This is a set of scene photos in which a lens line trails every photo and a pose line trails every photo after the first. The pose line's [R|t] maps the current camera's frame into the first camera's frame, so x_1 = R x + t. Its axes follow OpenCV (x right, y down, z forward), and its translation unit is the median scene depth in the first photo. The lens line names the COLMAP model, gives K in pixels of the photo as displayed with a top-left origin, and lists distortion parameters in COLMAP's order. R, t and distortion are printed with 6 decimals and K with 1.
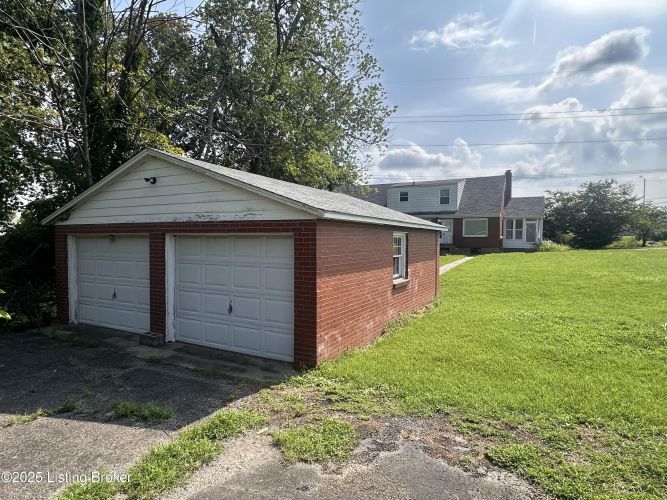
lens RADIAL K [[380.6, 0, 333.5], [0, 380.6, 250.0], [0, 0, 1]] dist [-0.032501, -0.000025]
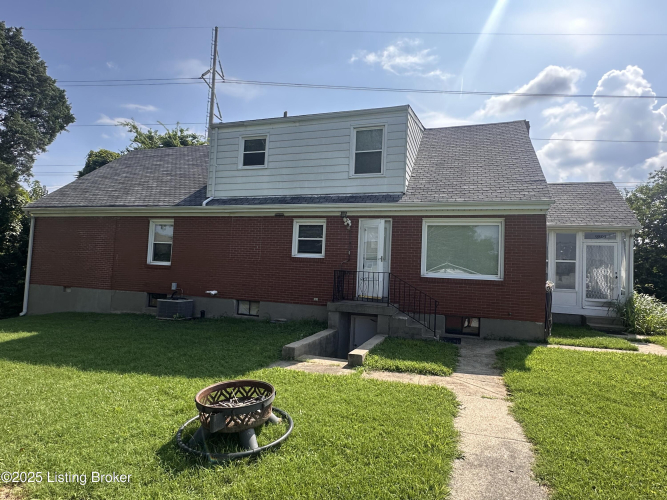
lens RADIAL K [[373.0, 0, 333.5], [0, 373.0, 250.0], [0, 0, 1]] dist [0.056473, 0.000254]
pose [[0.984955, 0.046942, 0.166314, 0.026518], [-0.036011, 0.997025, -0.068145, -0.004093], [-0.169018, 0.061131, 0.983715, 0.085815]]
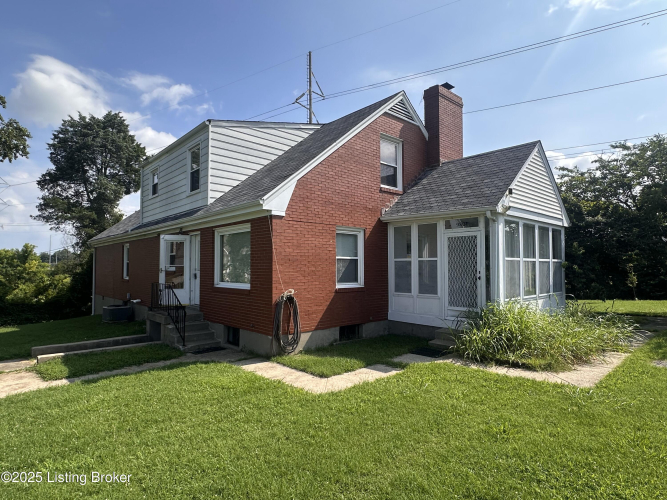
lens RADIAL K [[387.9, 0, 333.5], [0, 387.9, 250.0], [0, 0, 1]] dist [0.015224, -0.000599]
pose [[0.933852, -0.025133, -0.356775, 0.066446], [0.004140, 0.998221, -0.059483, -0.005599], [0.357635, 0.054071, 0.932295, 0.088692]]
